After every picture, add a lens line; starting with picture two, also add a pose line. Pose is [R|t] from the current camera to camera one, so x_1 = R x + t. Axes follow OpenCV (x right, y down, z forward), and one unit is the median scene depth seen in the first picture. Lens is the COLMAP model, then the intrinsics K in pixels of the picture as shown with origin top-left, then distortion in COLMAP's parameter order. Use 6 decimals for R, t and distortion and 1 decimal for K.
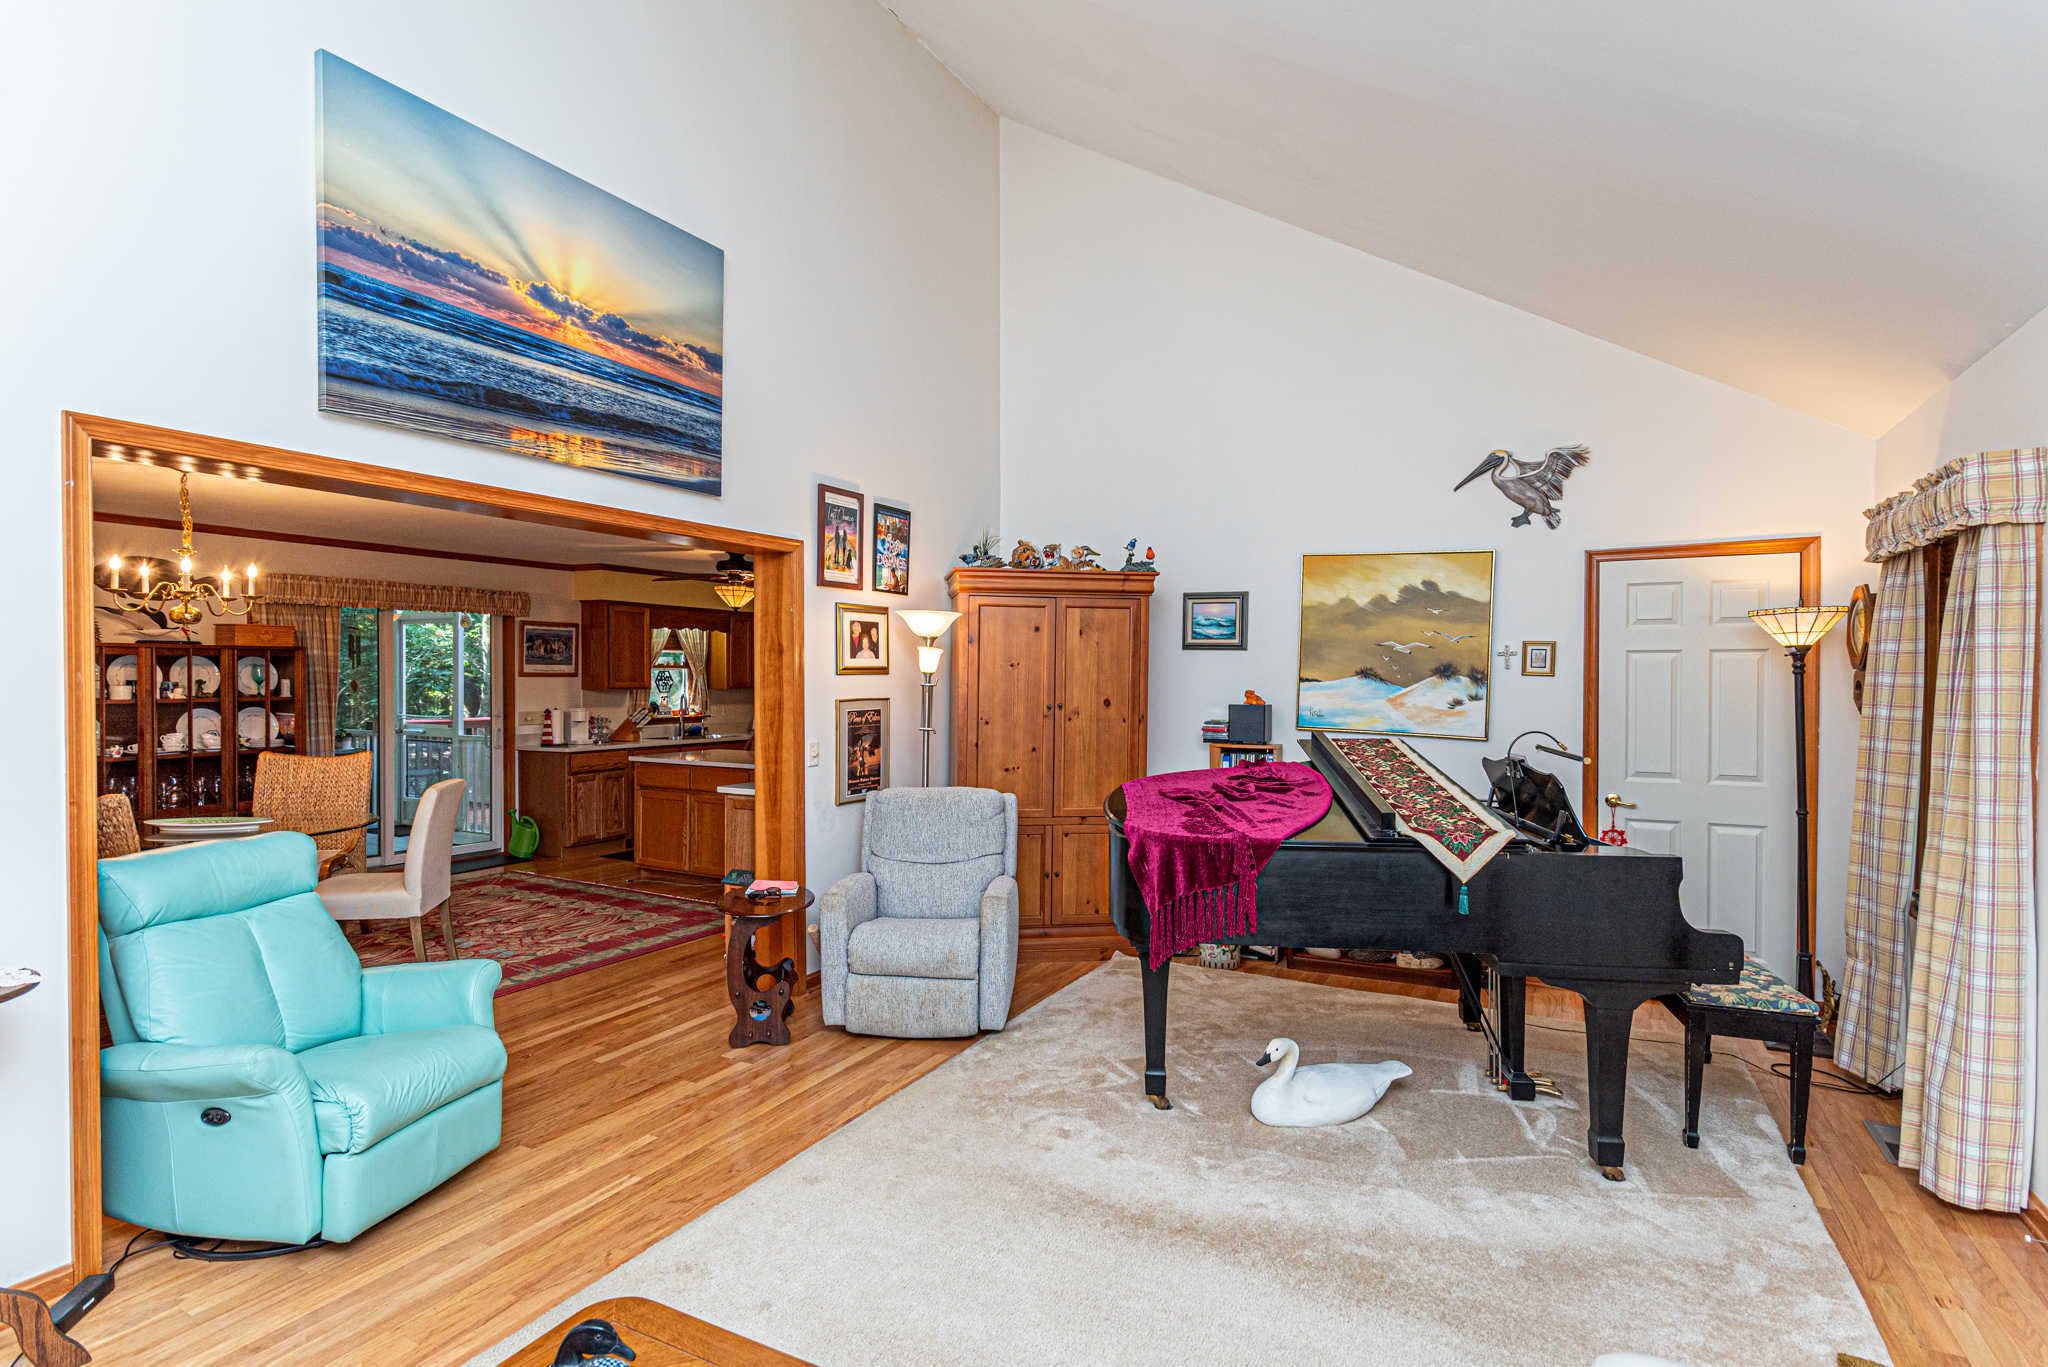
lens RADIAL K [[1008.1, 0, 1012.2], [0, 1008.1, 687.8], [0, 0, 1]] dist [0.003681, -0.000261]
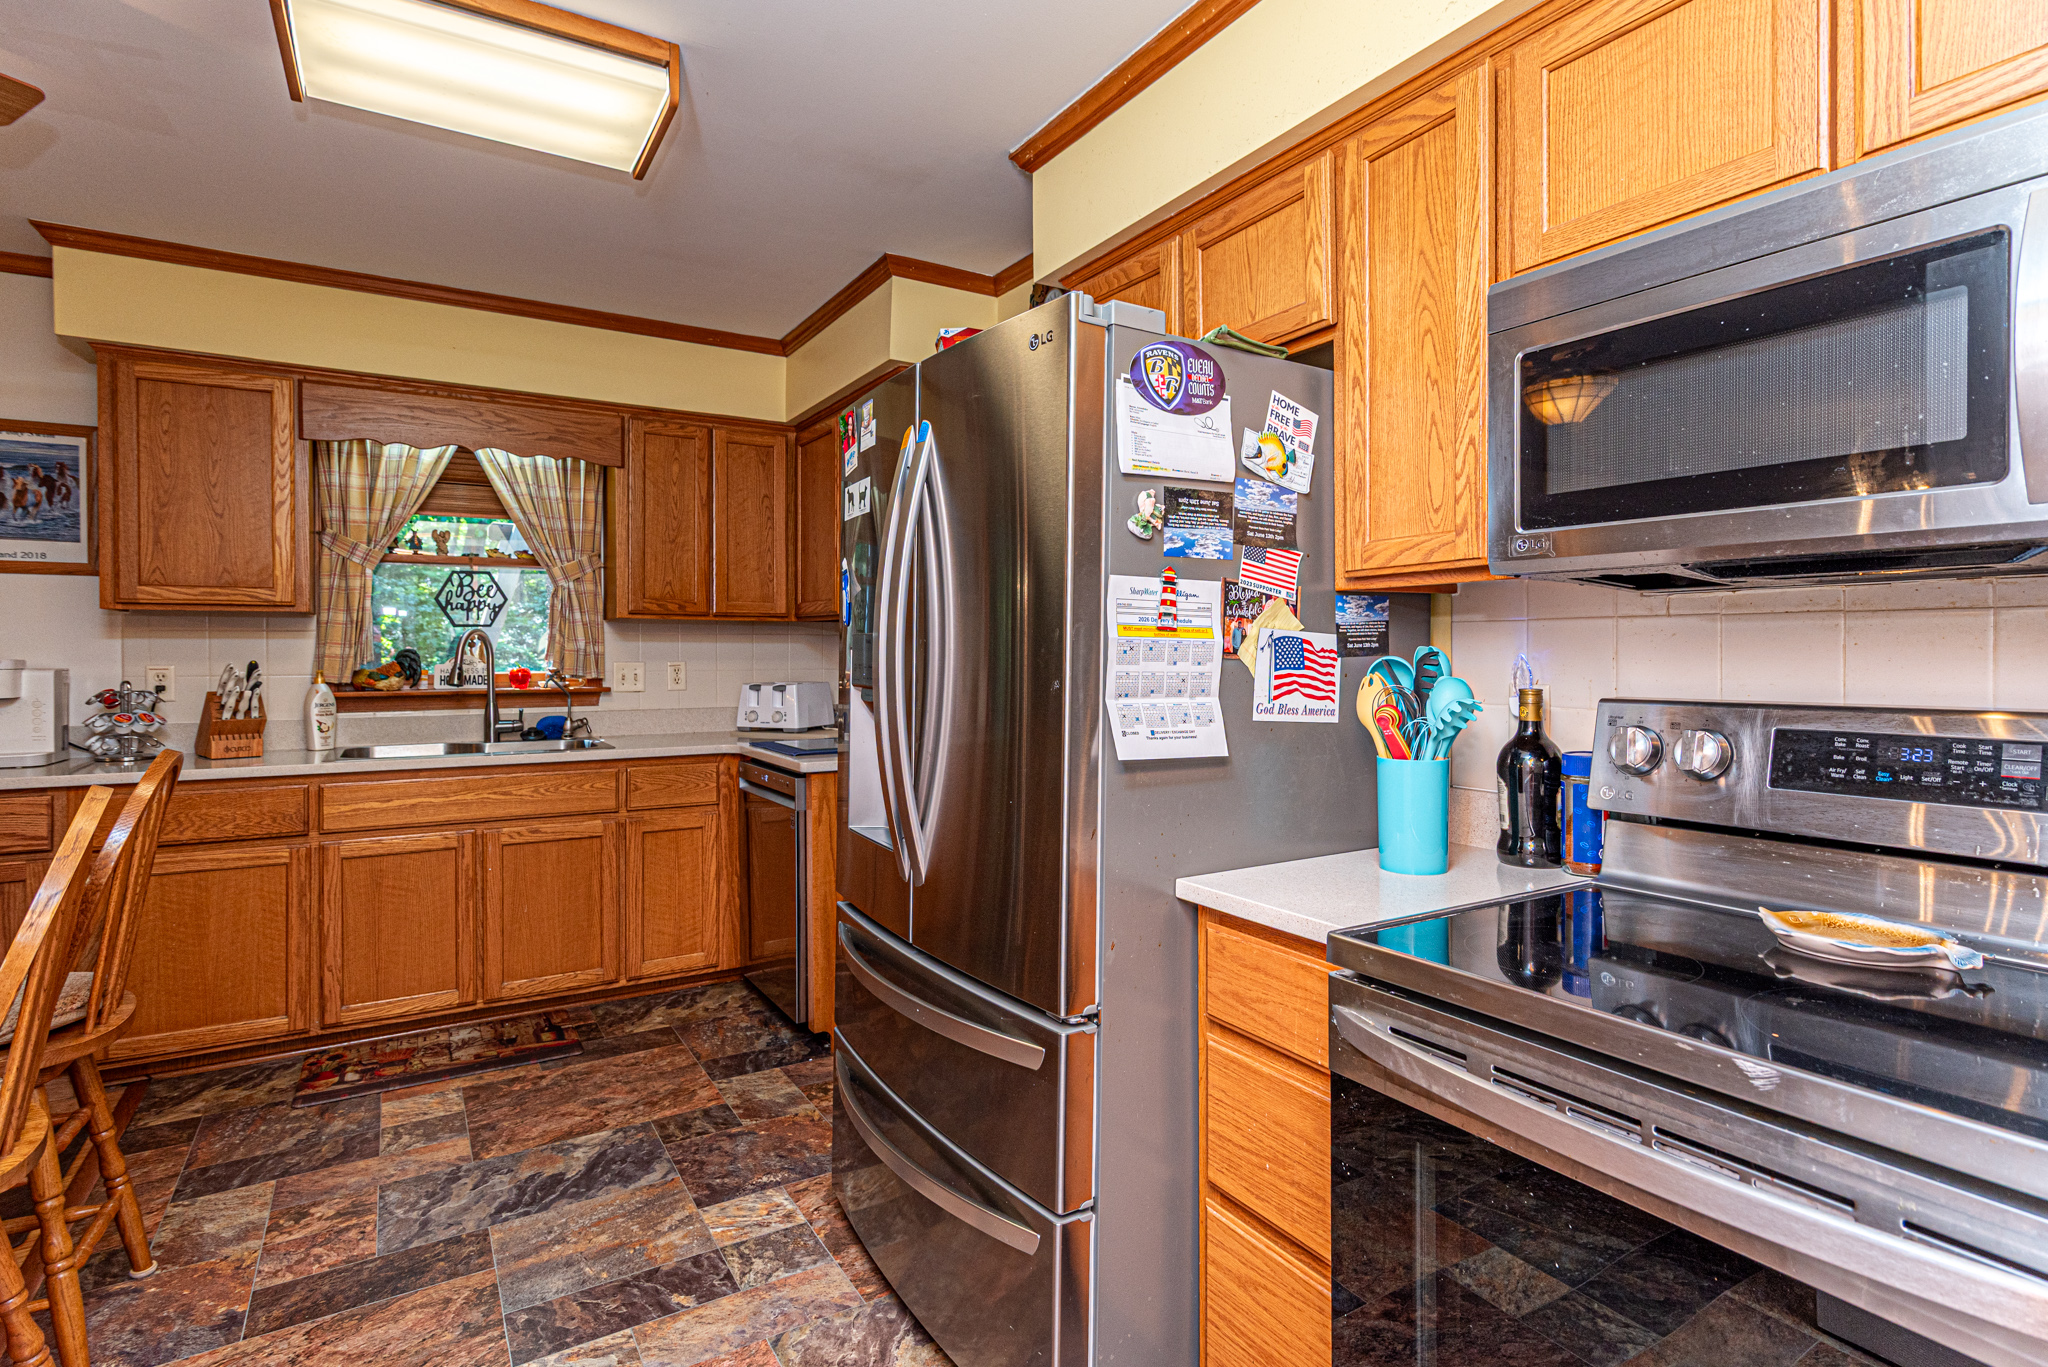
lens RADIAL K [[1043.2, 0, 1048.7], [0, 1043.2, 659.8], [0, 0, 1]] dist [0.001917, 0.000329]
pose [[0.876607, 0.002720, -0.481199, 0.083649], [-0.002239, 0.999996, 0.001574, 0.031398], [0.481201, -0.000303, 0.876610, 1.461164]]
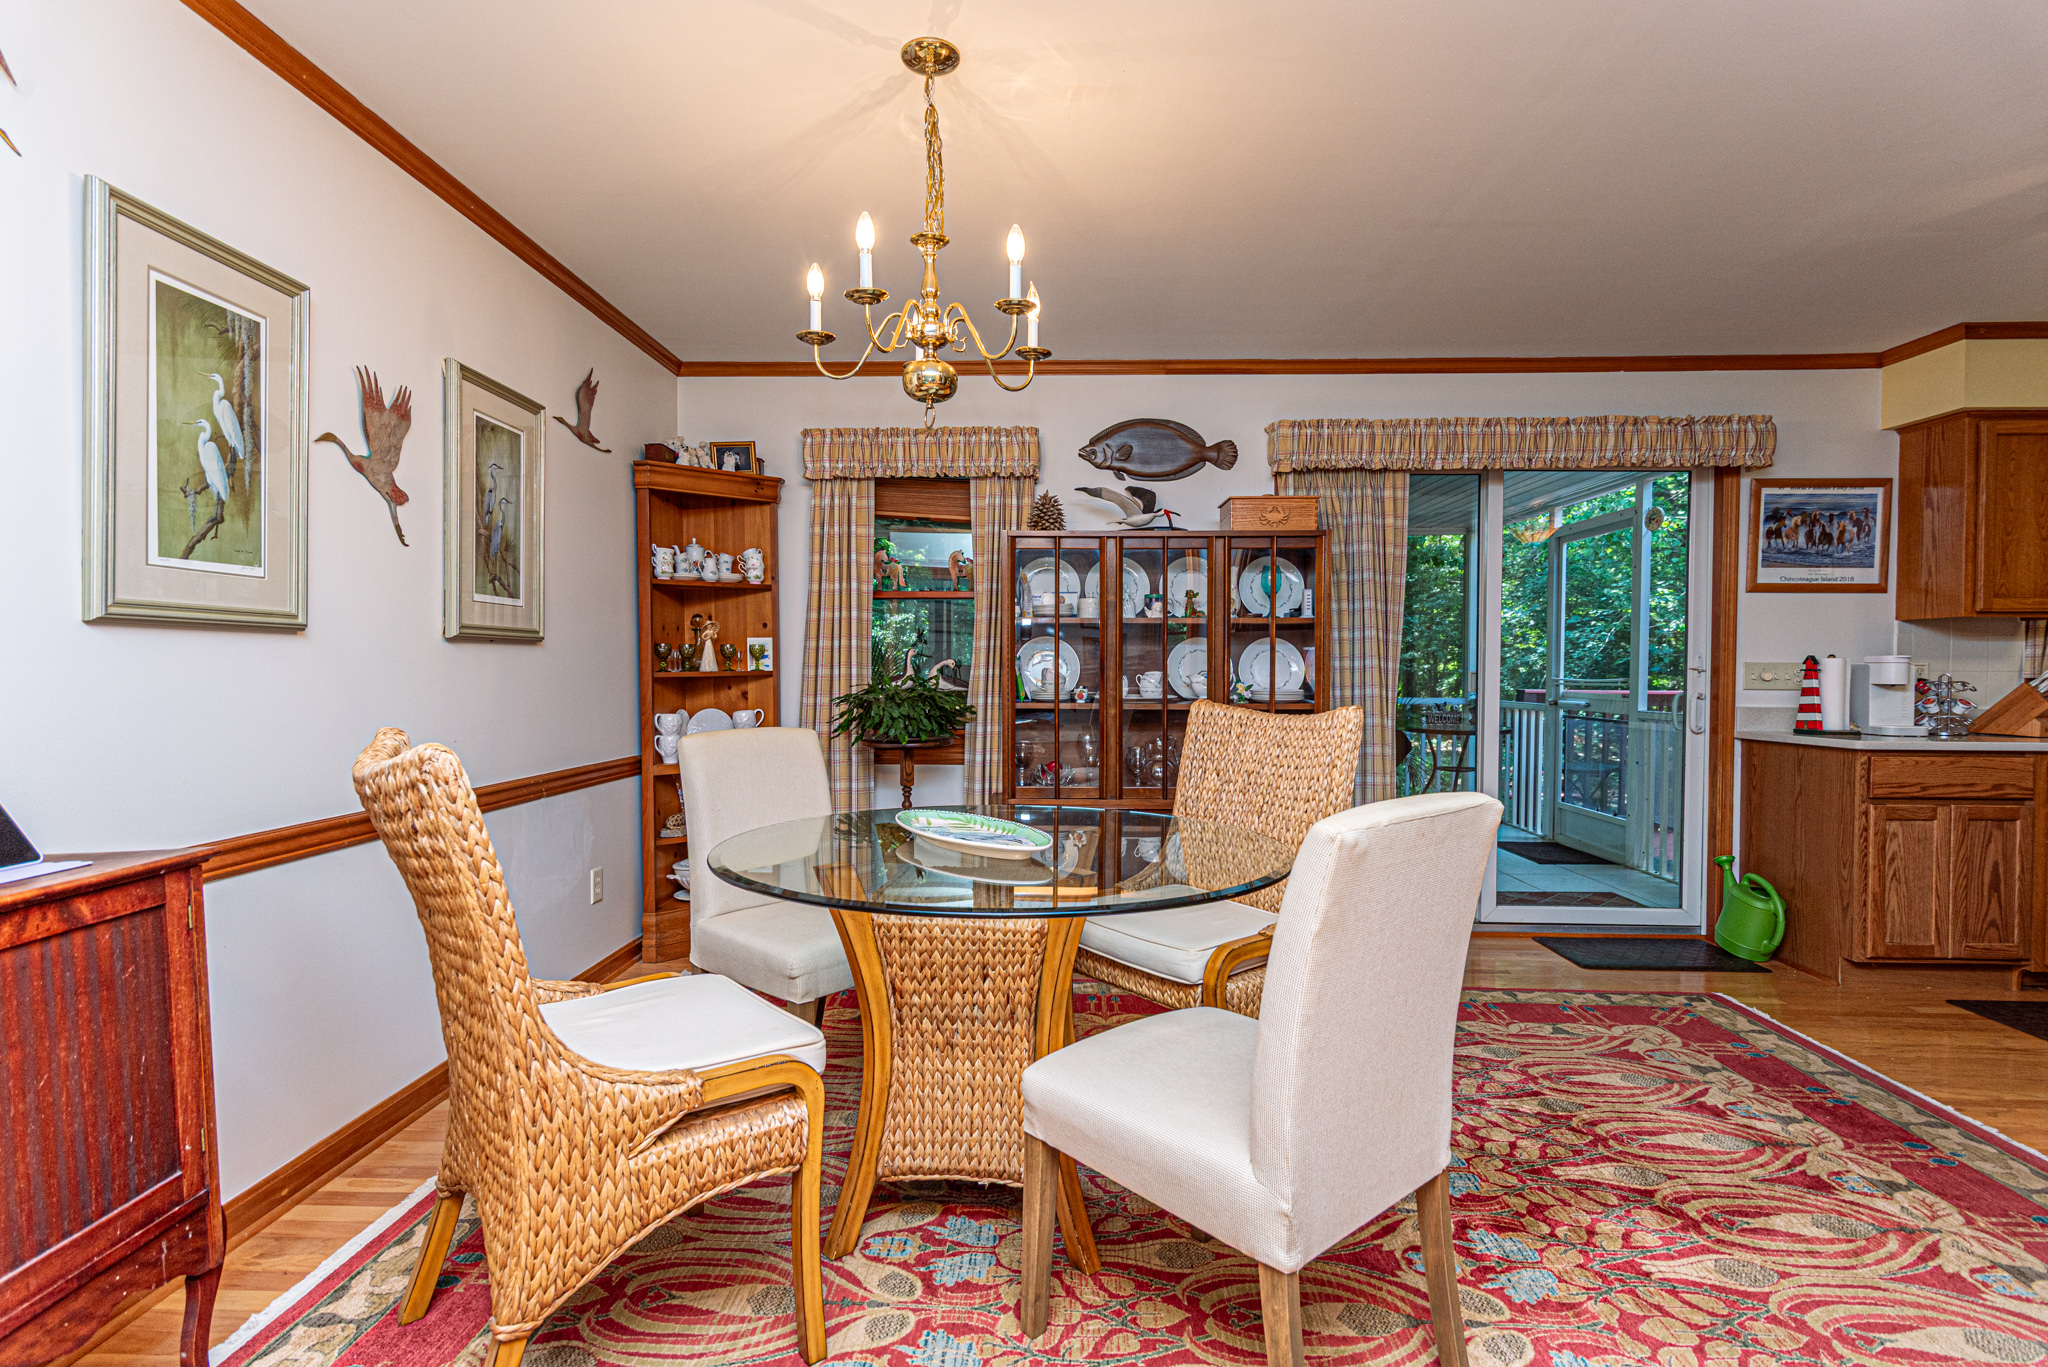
lens RADIAL K [[994.8, 0, 1023.9], [0, 994.8, 687.4], [0, 0, 1]] dist [0.002566, 0.000462]
pose [[0.457766, 0.020496, -0.888837, -0.350360], [-0.012201, 0.999785, 0.016770, 0.053412], [0.888989, 0.003168, 0.457917, 0.749576]]
